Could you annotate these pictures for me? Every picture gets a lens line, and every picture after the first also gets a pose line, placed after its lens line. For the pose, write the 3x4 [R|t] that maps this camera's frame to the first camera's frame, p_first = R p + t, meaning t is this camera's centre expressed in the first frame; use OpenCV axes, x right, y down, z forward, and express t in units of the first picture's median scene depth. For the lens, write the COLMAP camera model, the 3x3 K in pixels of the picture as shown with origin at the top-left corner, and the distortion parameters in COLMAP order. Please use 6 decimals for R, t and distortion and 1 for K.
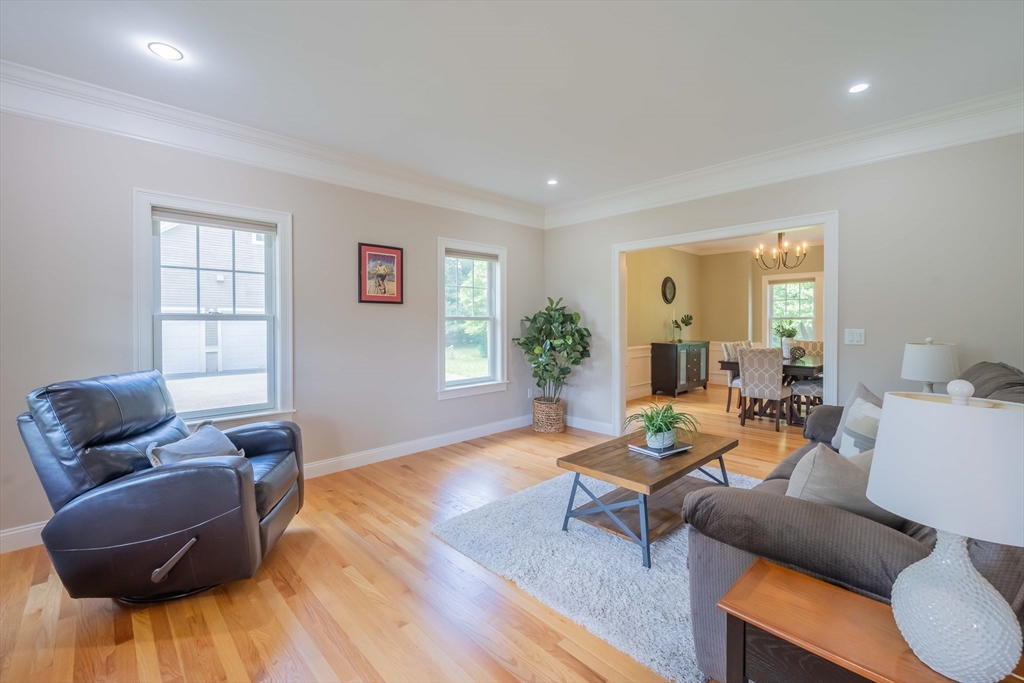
lens RADIAL K [[443.2, 0, 505.5], [0, 443.2, 328.3], [0, 0, 1]] dist [-0.000037, -0.001502]
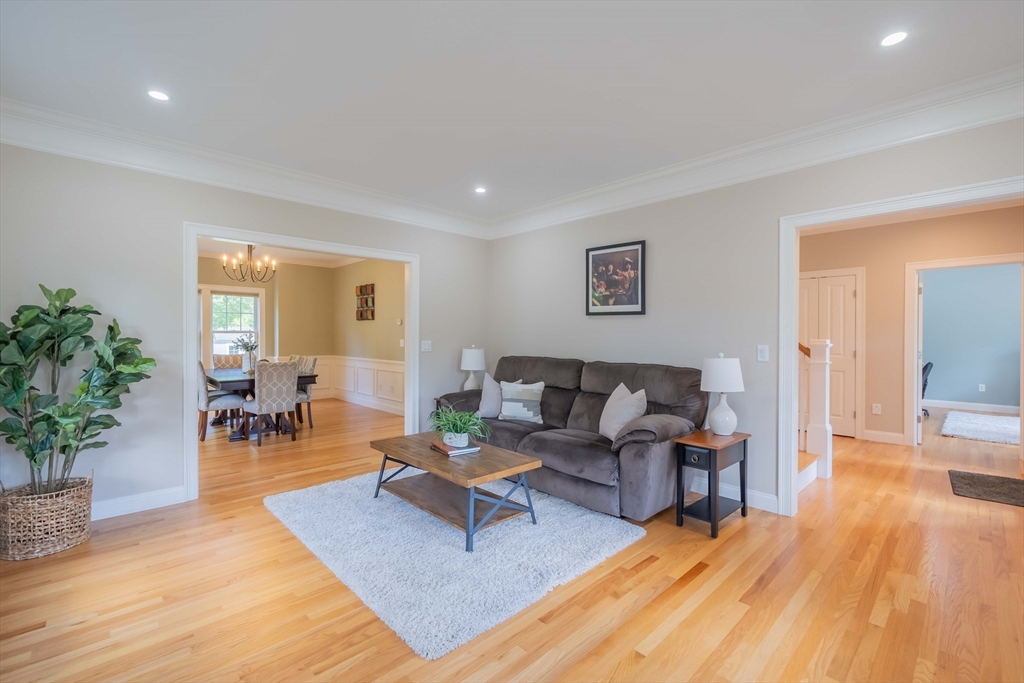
lens RADIAL K [[443.2, 0, 526.1], [0, 443.2, 335.9], [0, 0, 1]] dist [-0.000037, -0.001502]
pose [[-0.033513, 0.001643, 0.999437, -0.325106], [0.012236, 0.999924, -0.001233, -0.004352], [-0.999363, 0.012188, -0.033531, 0.351755]]
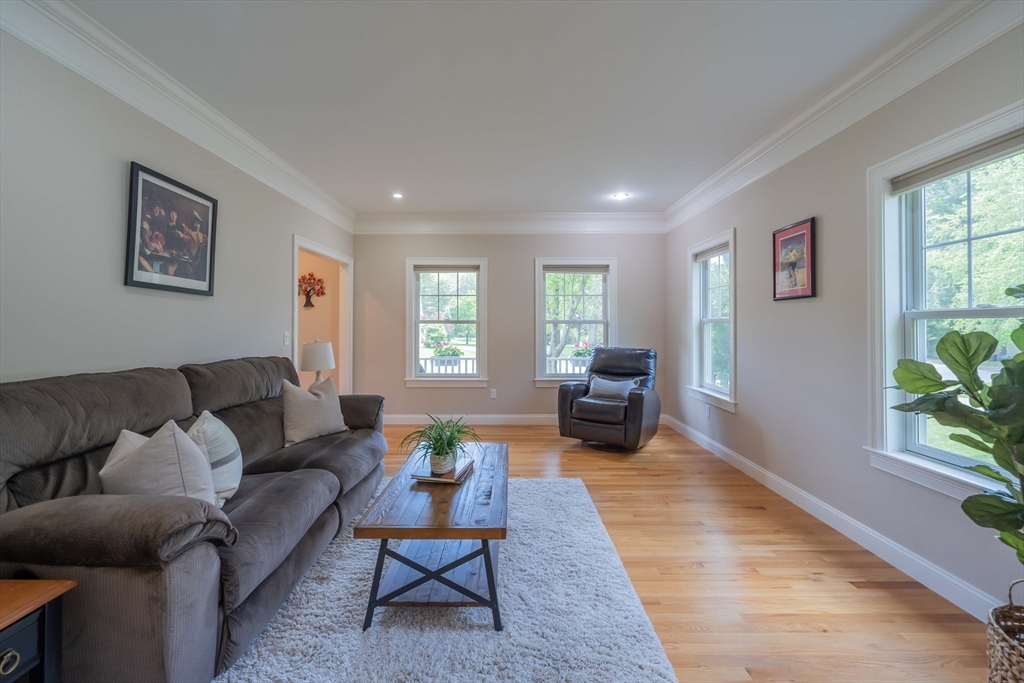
lens RADIAL K [[443.2, 0, 518.6], [0, 443.2, 323.8], [0, 0, 1]] dist [-0.000037, -0.001502]
pose [[-0.682345, -0.000565, -0.731030, 0.366575], [-0.007430, 0.999953, 0.006162, -0.008528], [0.730993, 0.009636, -0.682317, 0.701950]]
